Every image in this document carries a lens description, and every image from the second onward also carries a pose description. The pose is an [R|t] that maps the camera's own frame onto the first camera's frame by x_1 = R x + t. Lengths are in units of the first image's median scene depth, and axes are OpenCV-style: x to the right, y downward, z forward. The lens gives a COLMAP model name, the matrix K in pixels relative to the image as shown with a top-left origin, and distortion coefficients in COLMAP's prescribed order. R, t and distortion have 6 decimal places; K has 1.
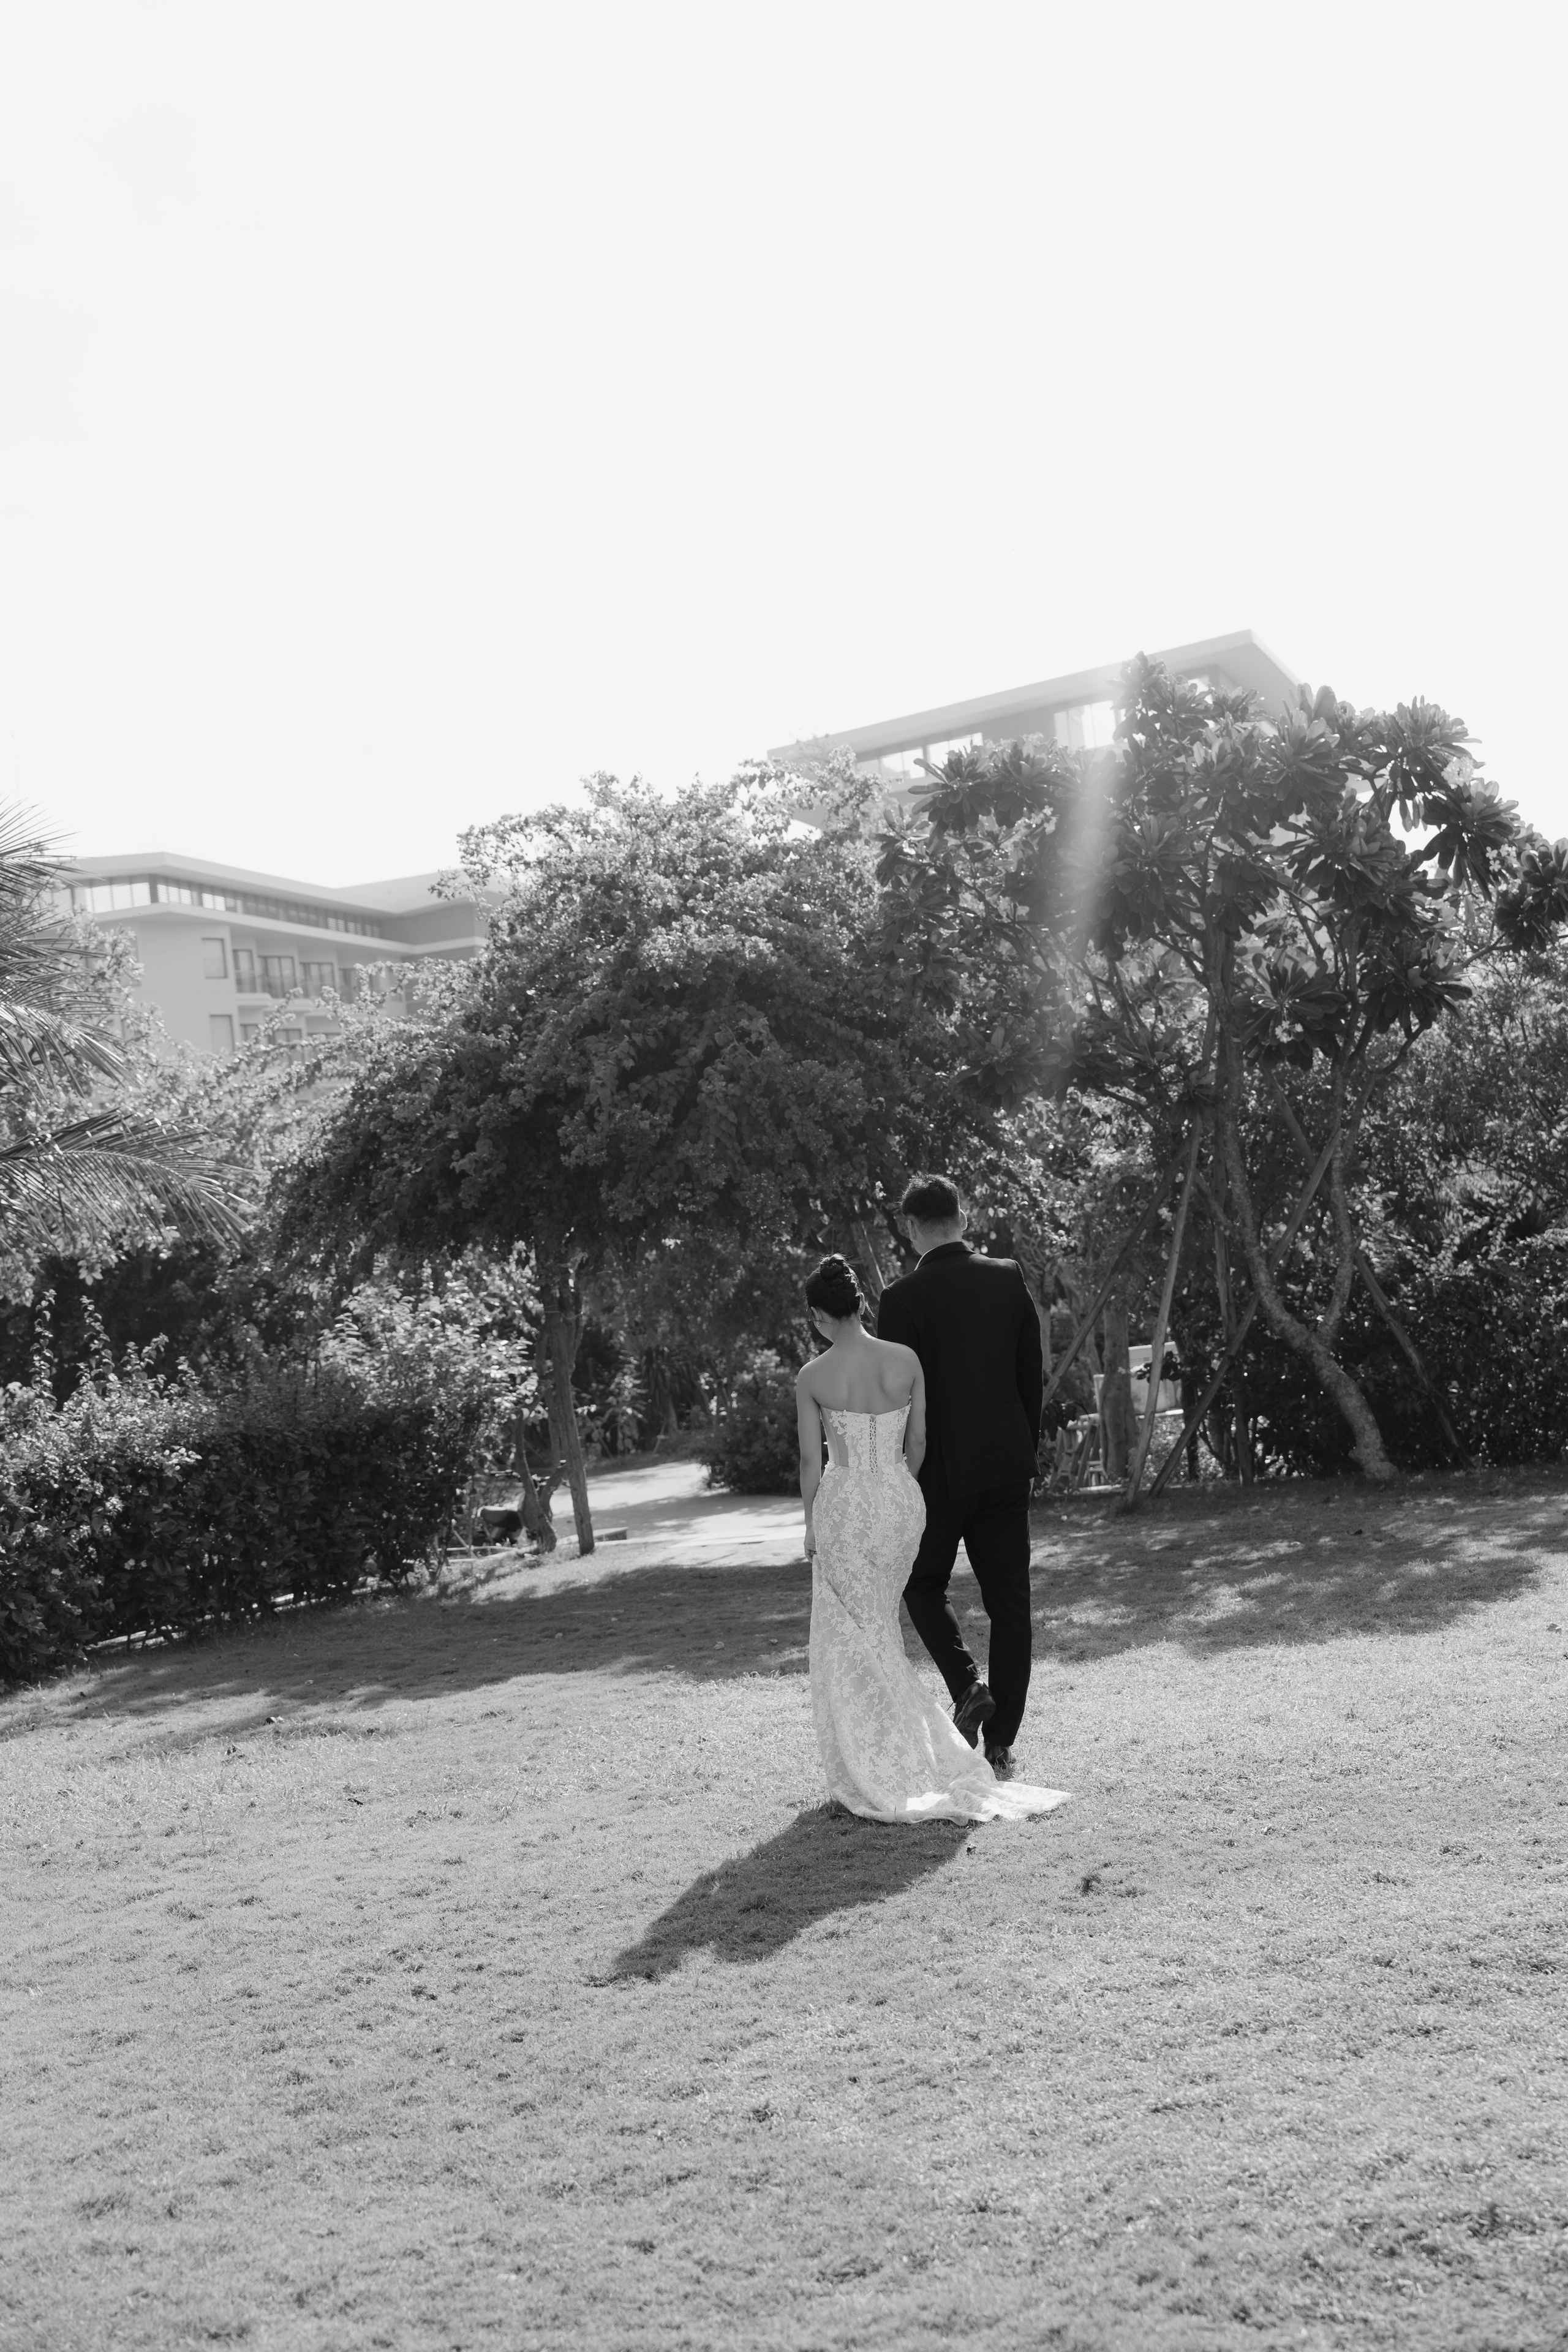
lens RADIAL K [[3024.6, 0, 736.7], [0, 3024.6, 1187.5], [0, 0, 1]] dist [0.114521, 0.000000]
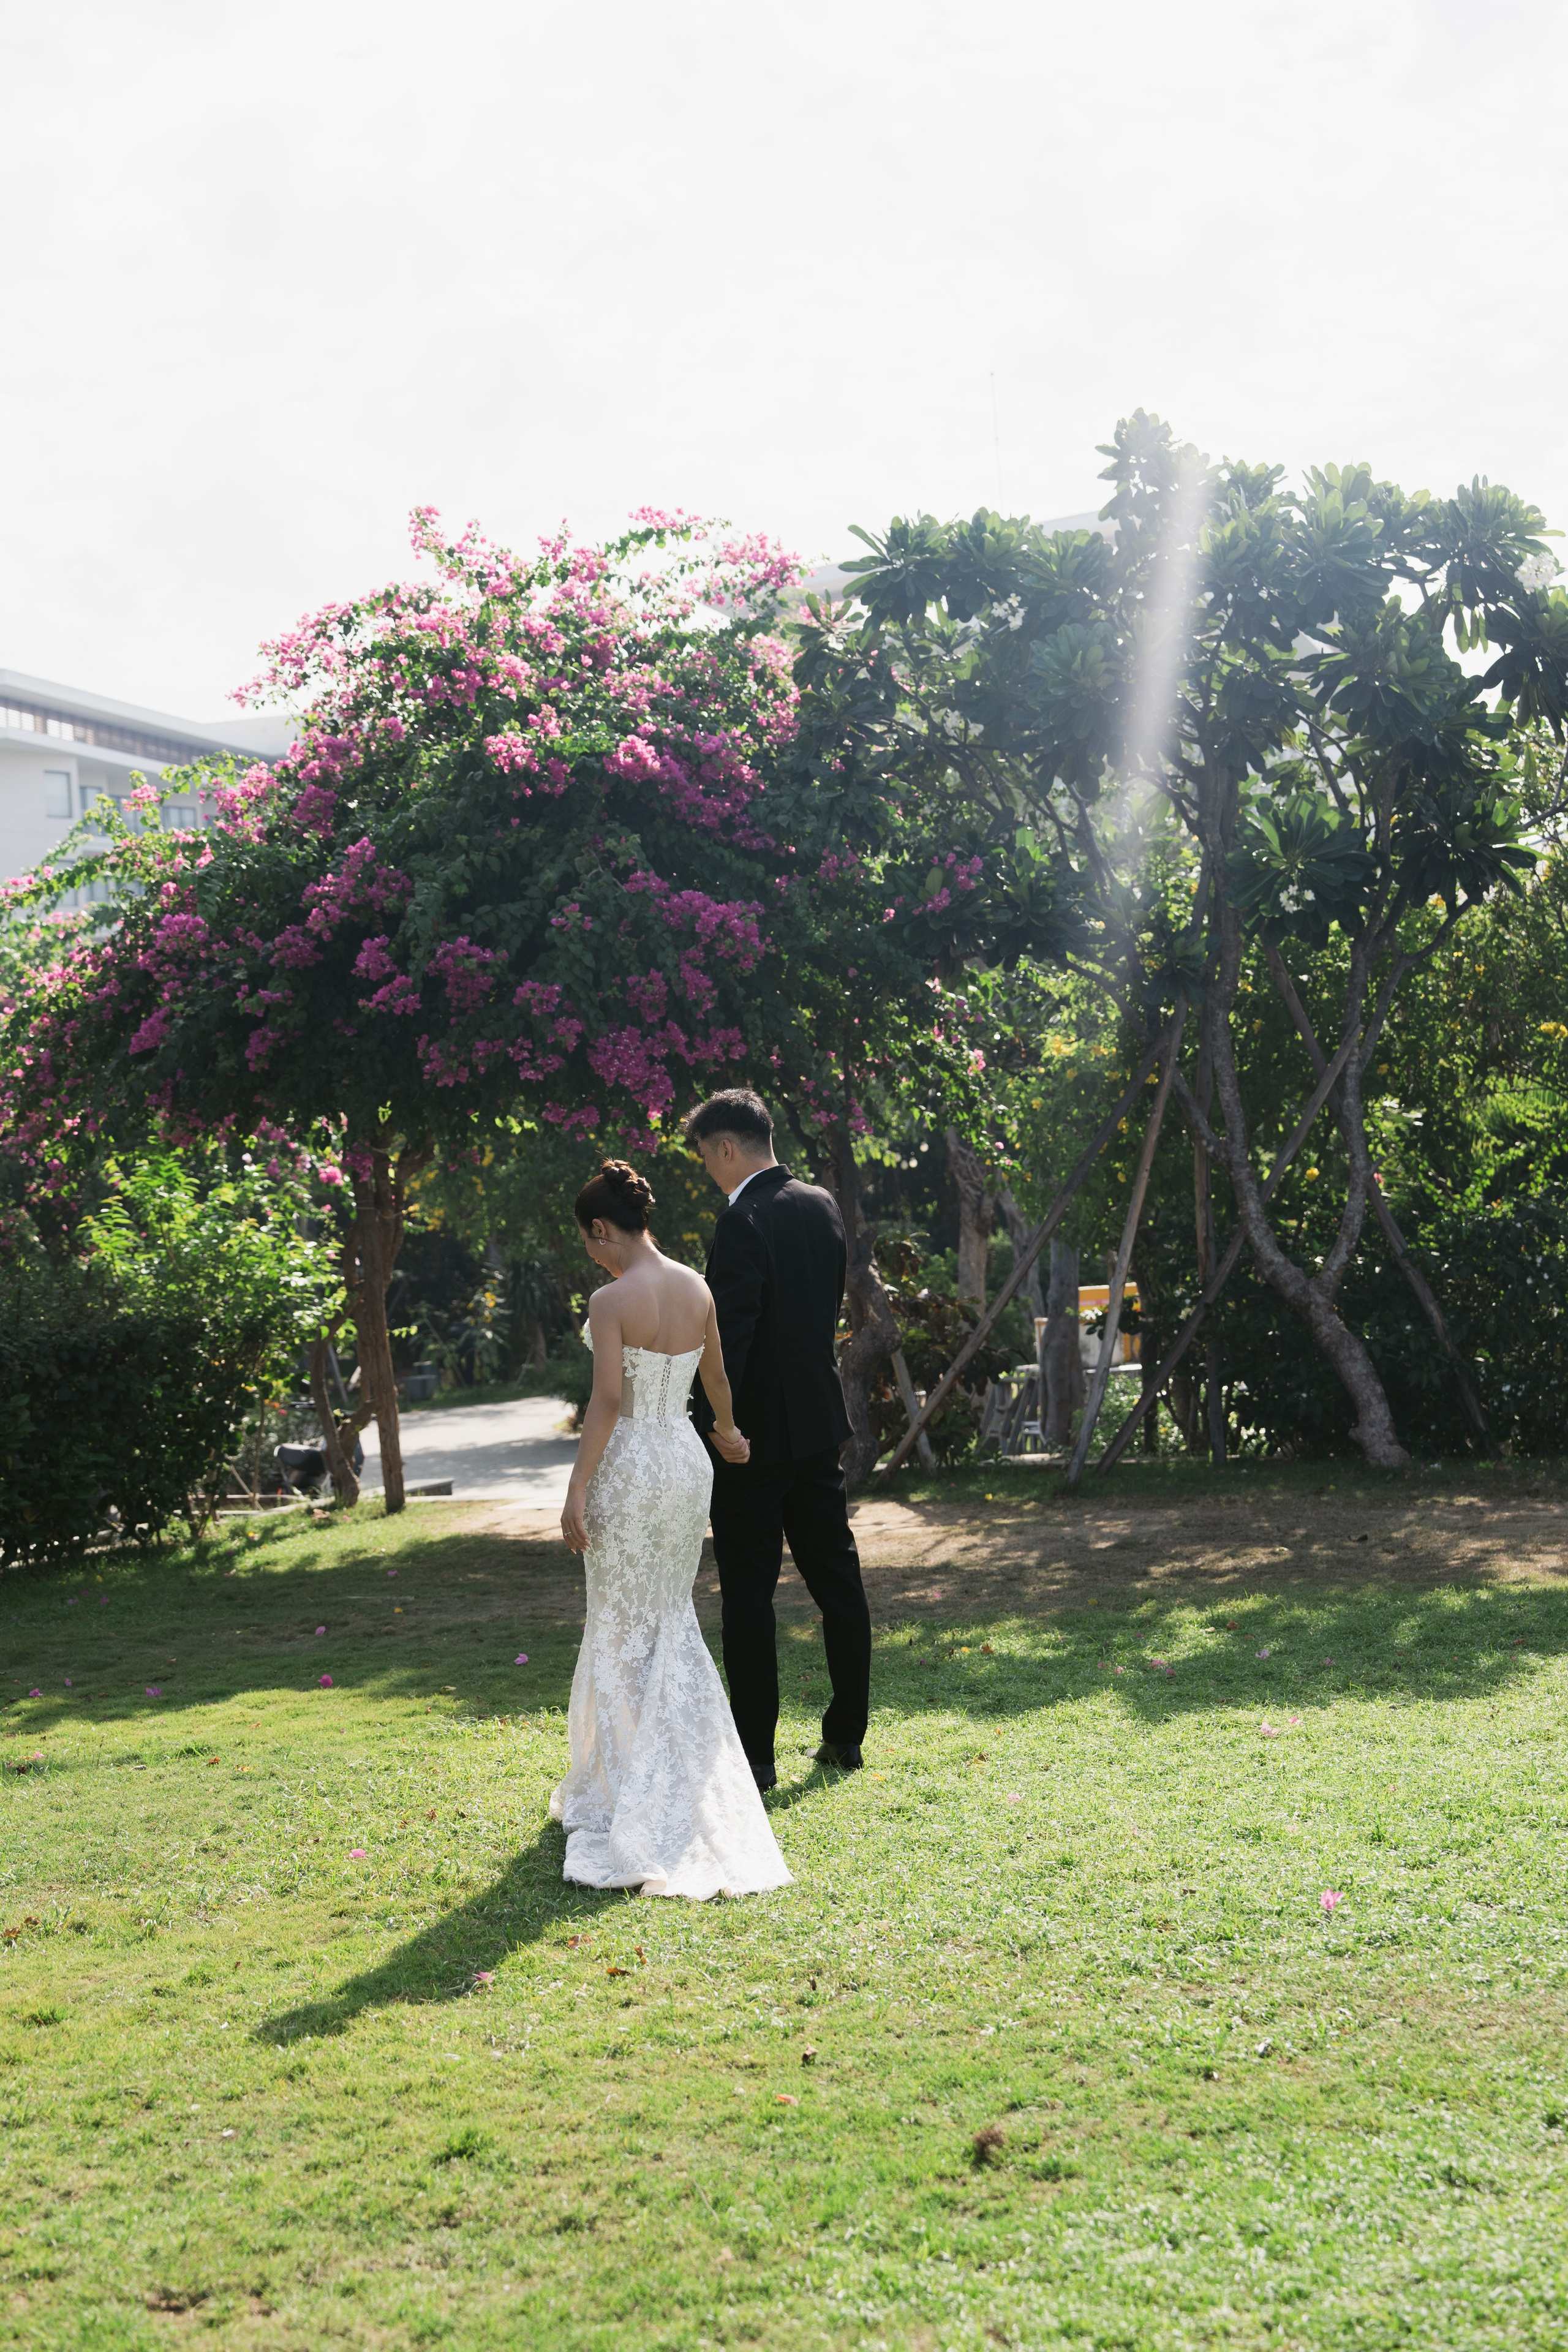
lens RADIAL K [[3389.8, 0, 779.8], [0, 3389.8, 1163.8], [0, 0, 1]] dist [0.130668, 0.000000]
pose [[0.998060, 0.047513, 0.040239, 0.014754], [-0.048408, 0.998595, 0.021550, 0.005498], [-0.039158, -0.023456, 0.998958, 0.125647]]
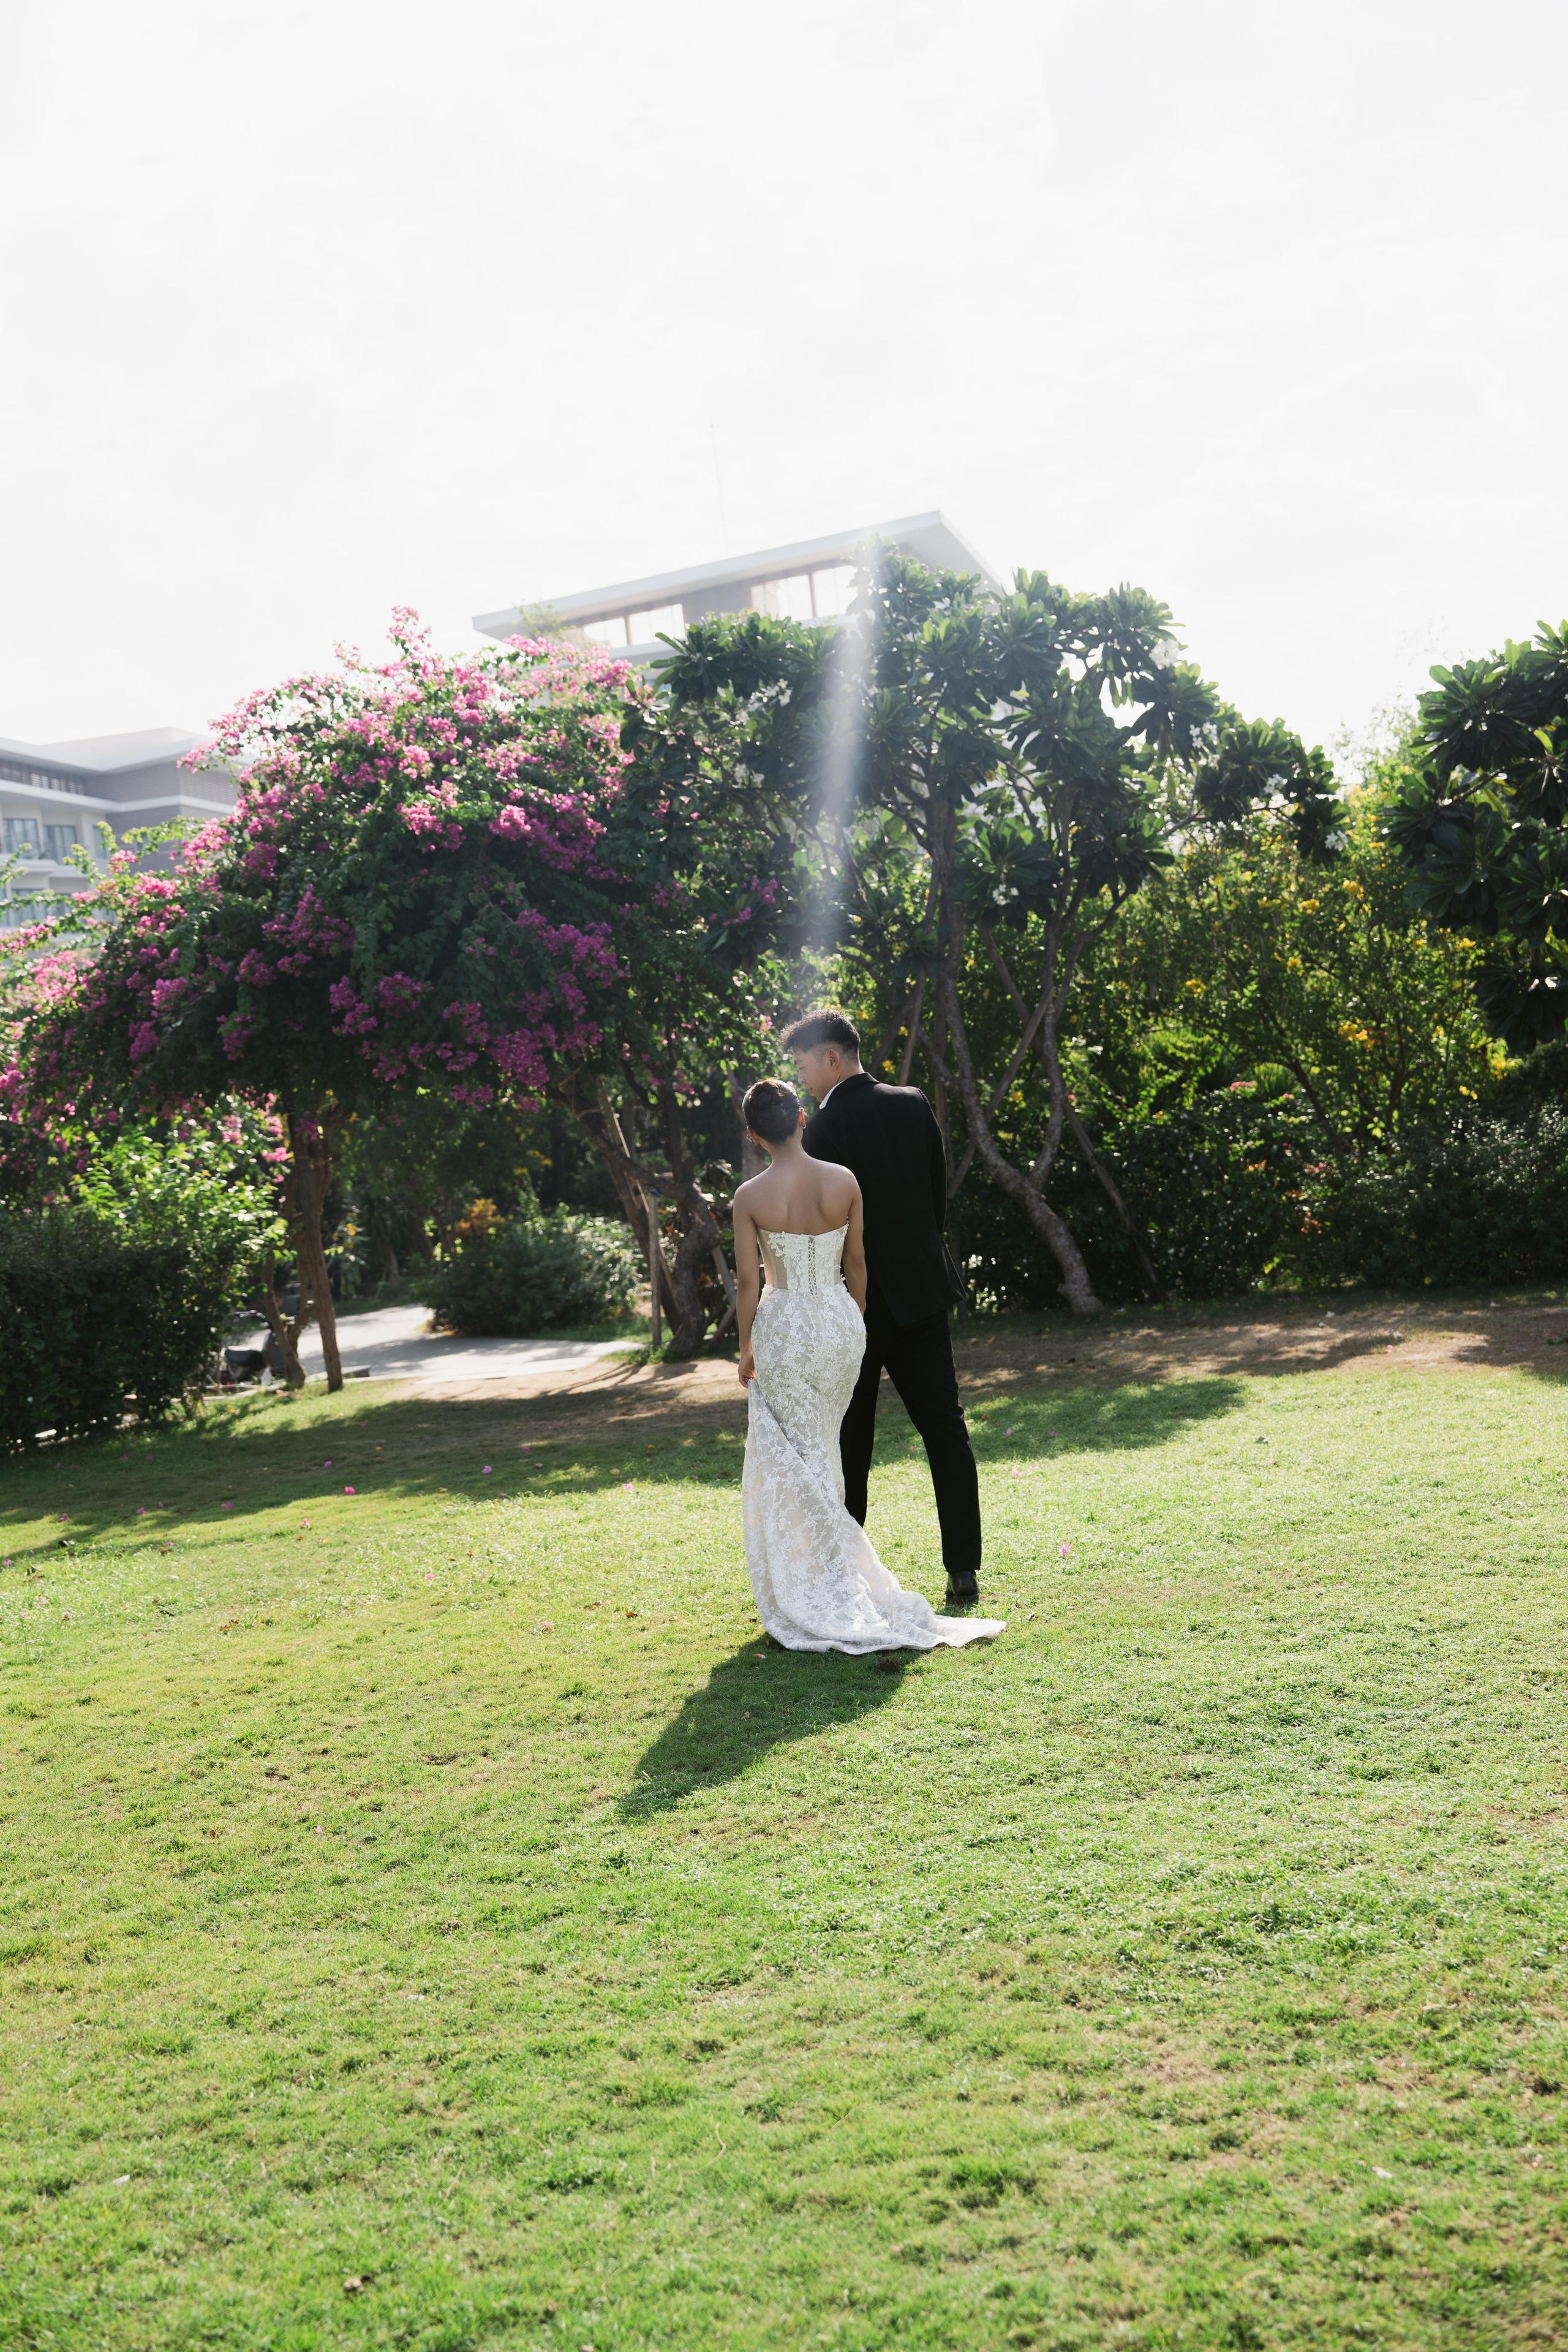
lens RADIAL K [[2931.9, 0, 712.1], [0, 2931.9, 1151.0], [0, 0, 1]] dist [0.090646, 0.000000]
pose [[0.995643, 0.000023, 0.093245, -0.018516], [-0.003437, 0.999330, 0.036447, 0.001161], [-0.093181, -0.036609, 0.994976, -0.021659]]
